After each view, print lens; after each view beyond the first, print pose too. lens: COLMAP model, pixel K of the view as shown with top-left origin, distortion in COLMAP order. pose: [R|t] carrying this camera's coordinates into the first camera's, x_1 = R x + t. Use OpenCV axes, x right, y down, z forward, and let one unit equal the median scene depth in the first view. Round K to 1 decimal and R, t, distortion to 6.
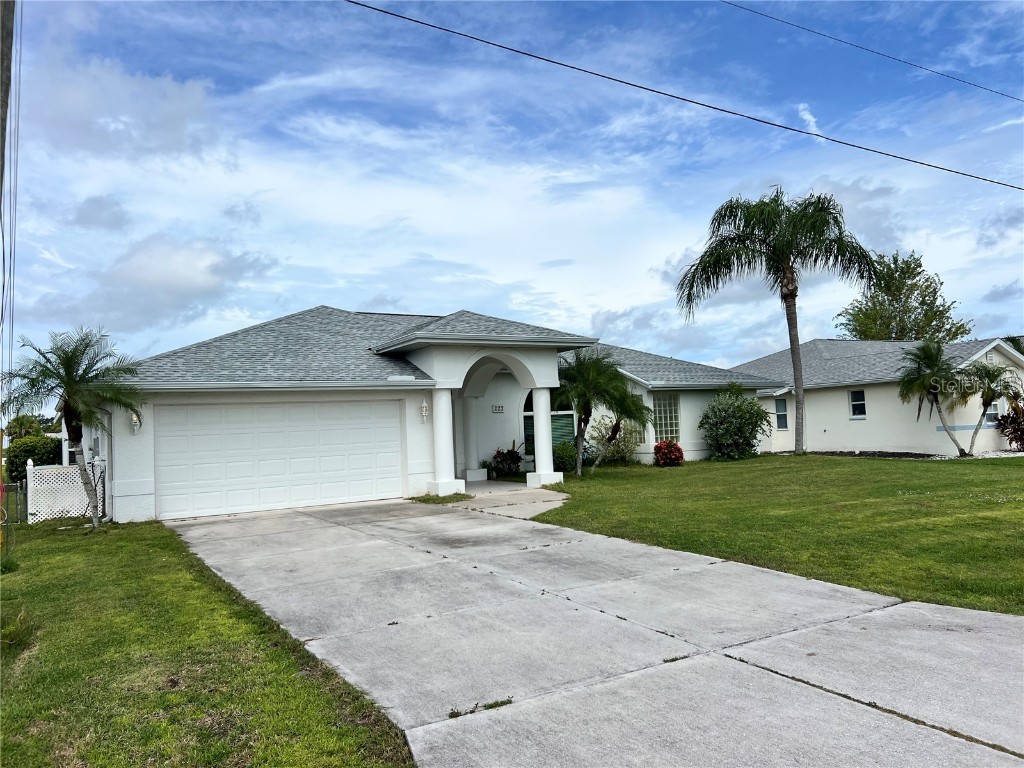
lens RADIAL K [[762.9, 0, 518.4], [0, 762.9, 389.3], [0, 0, 1]] dist [0.053370, -0.065793]
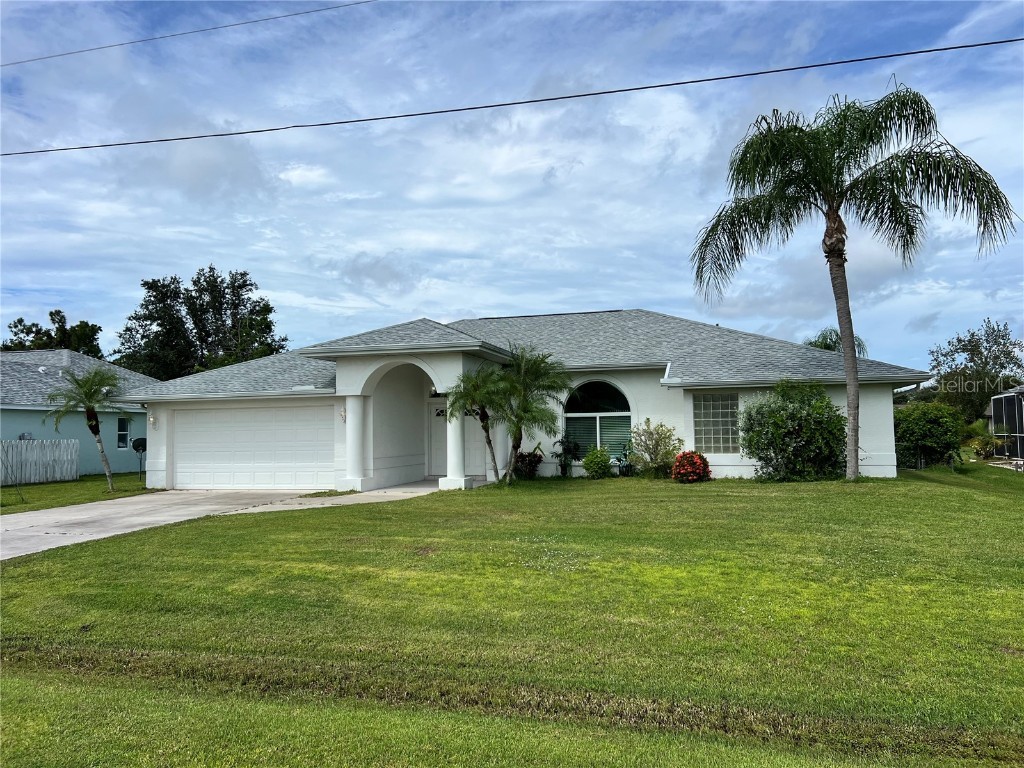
lens RADIAL K [[762.9, 0, 518.4], [0, 762.9, 389.3], [0, 0, 1]] dist [0.053370, -0.065793]
pose [[0.688661, -0.006528, -0.725054, 0.831570], [0.024890, 0.999583, 0.014641, -0.018769], [0.724656, -0.028130, 0.688536, 0.393408]]
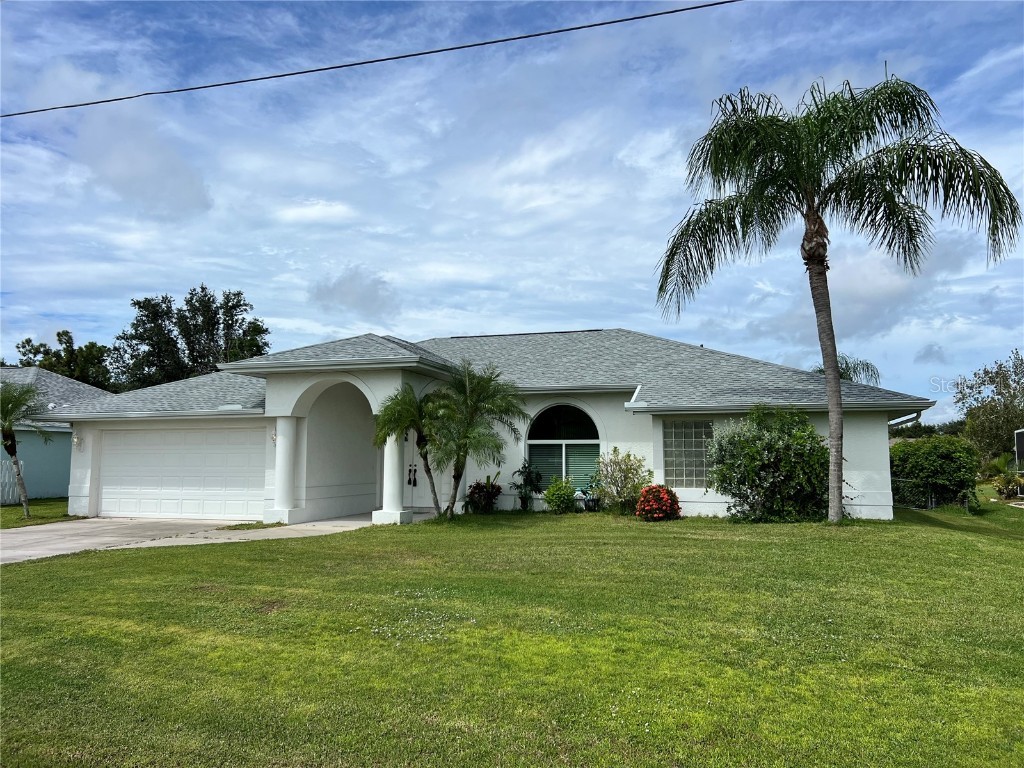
lens RADIAL K [[762.9, 0, 518.4], [0, 762.9, 389.3], [0, 0, 1]] dist [0.053370, -0.065793]
pose [[0.665712, -0.024332, -0.745812, 0.814476], [0.010806, 0.999678, -0.022969, -0.009286], [0.746131, 0.007231, 0.665760, 0.537679]]
